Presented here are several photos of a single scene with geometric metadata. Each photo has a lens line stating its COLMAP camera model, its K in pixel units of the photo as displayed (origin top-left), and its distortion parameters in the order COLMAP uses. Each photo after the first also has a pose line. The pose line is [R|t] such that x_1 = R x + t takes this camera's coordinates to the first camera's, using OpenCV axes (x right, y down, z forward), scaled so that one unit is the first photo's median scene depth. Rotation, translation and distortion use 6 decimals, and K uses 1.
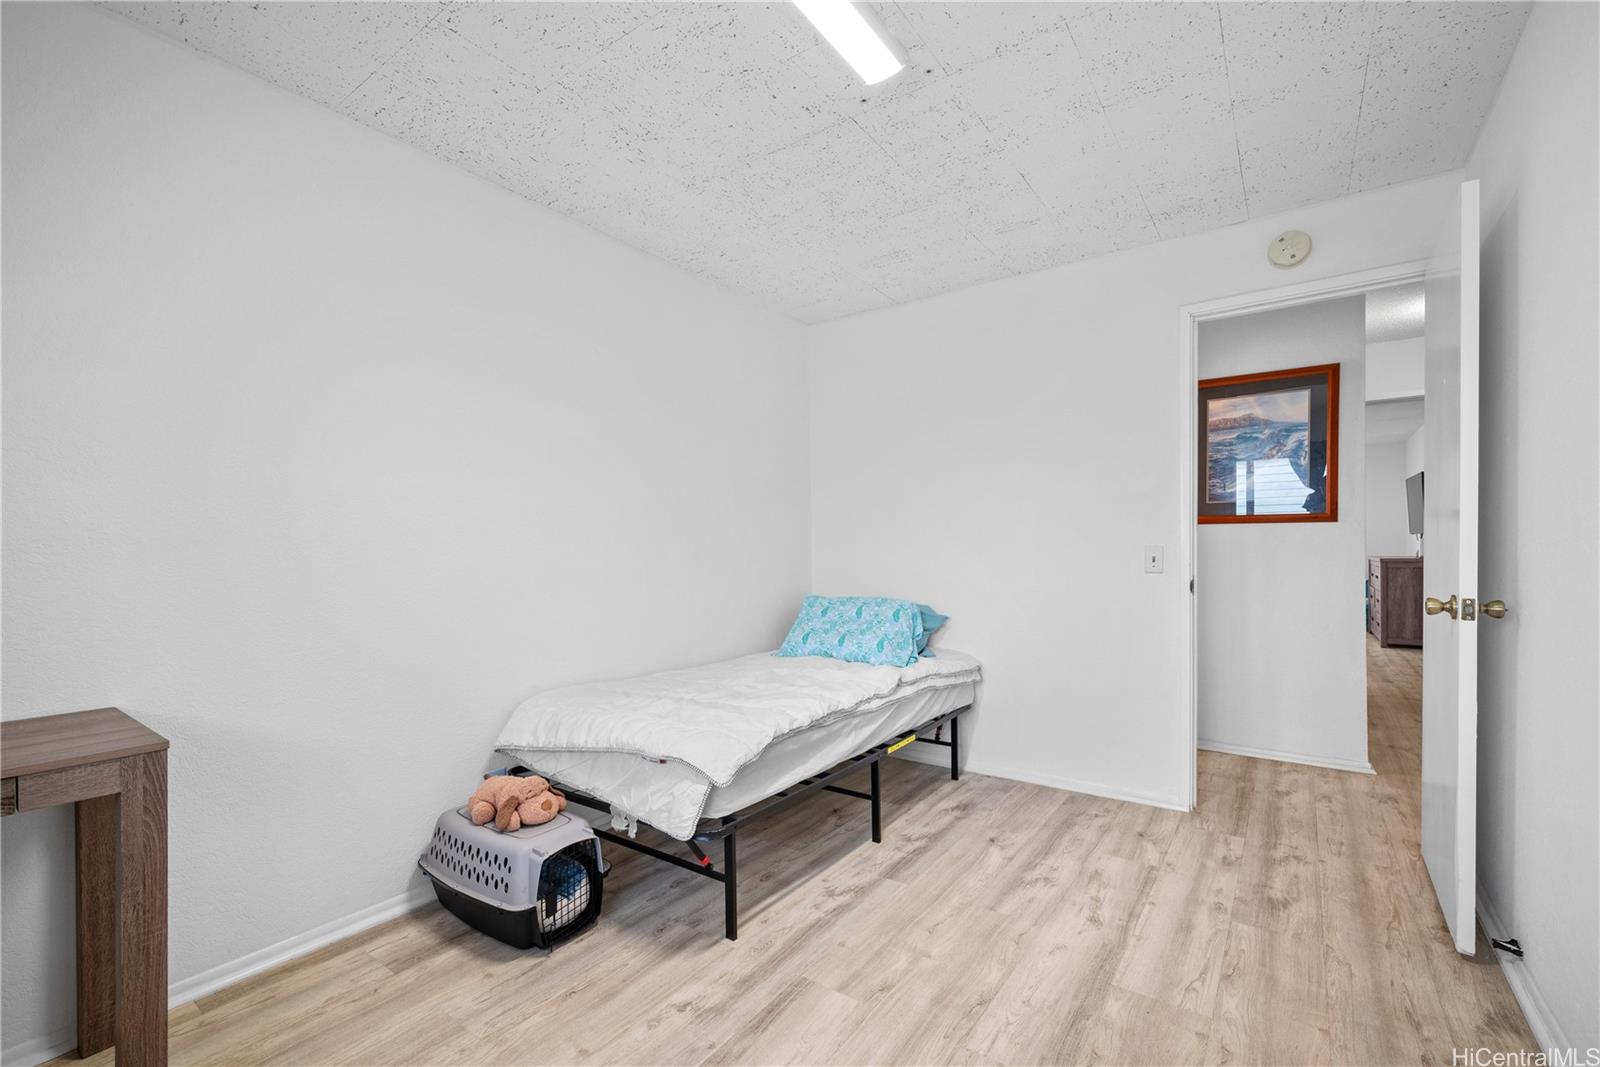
lens RADIAL K [[689.4, 0, 799.8], [0, 689.4, 546.0], [0, 0, 1]] dist [0.000454, 0.000064]
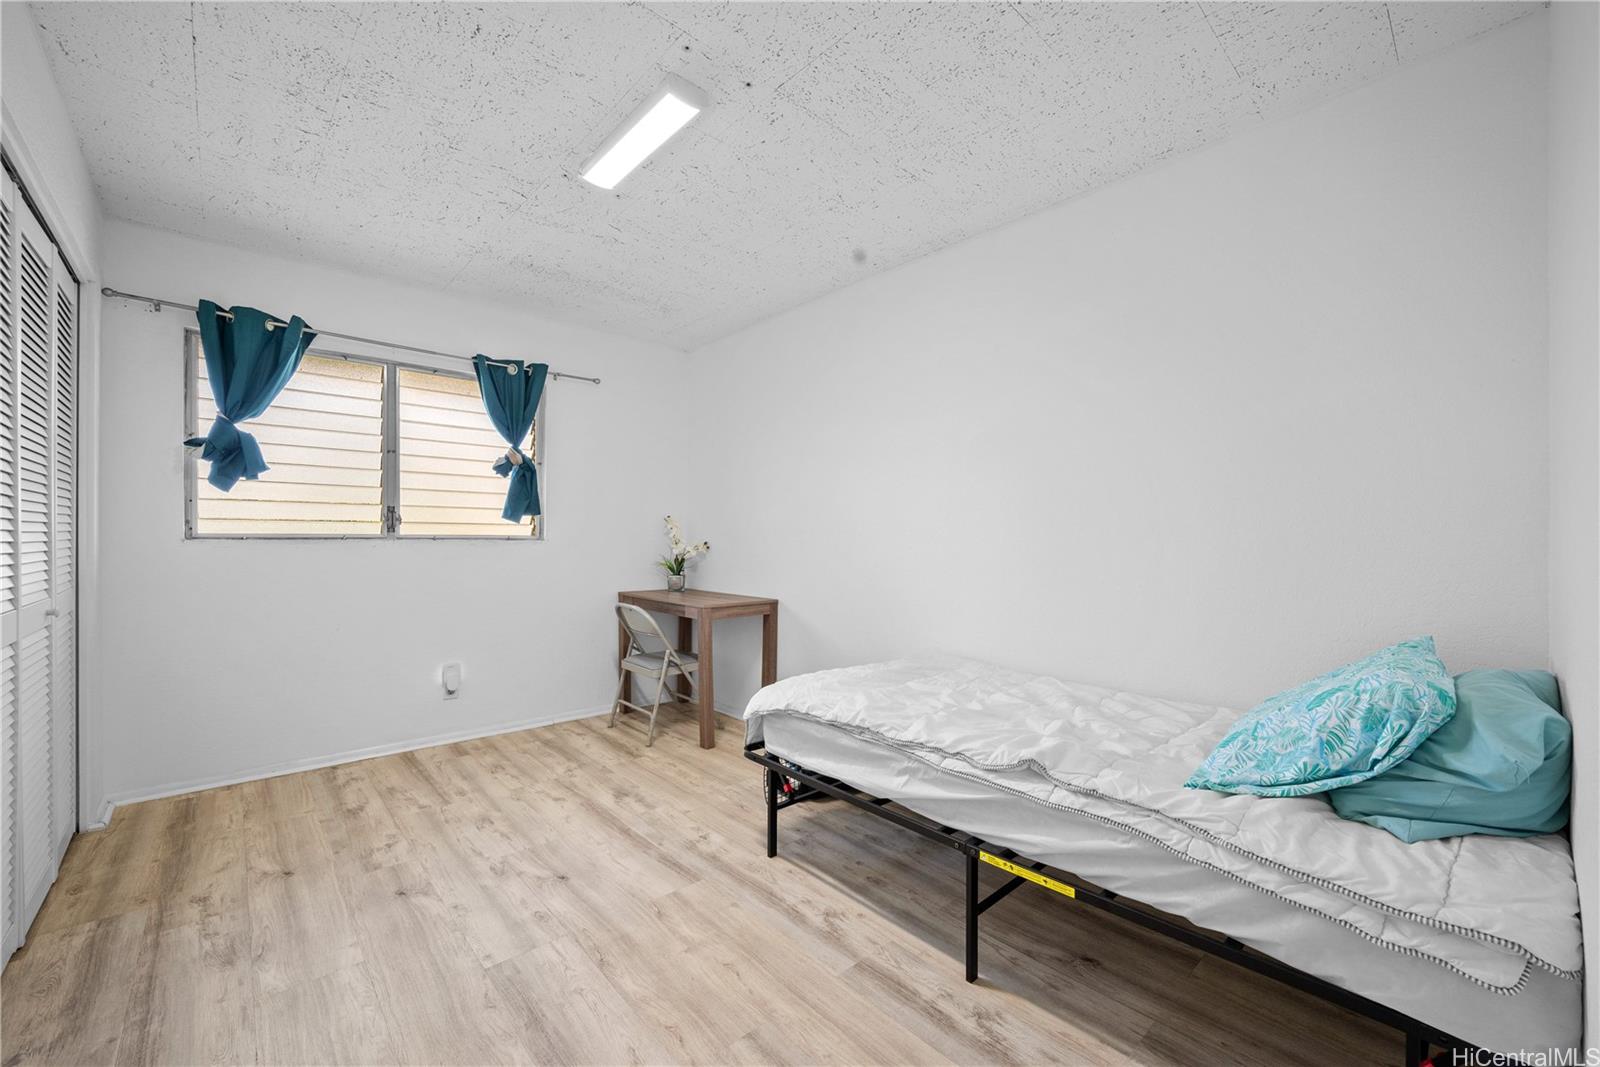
lens RADIAL K [[645.1, 0, 800.0], [0, 645.1, 533.5], [0, 0, 1]] dist [-0.001723, -0.000356]
pose [[-0.214591, 0.001098, -0.976703, 0.868786], [-0.000359, 0.999999, 0.001203, -0.000523], [0.976704, 0.000609, -0.214590, 1.122547]]
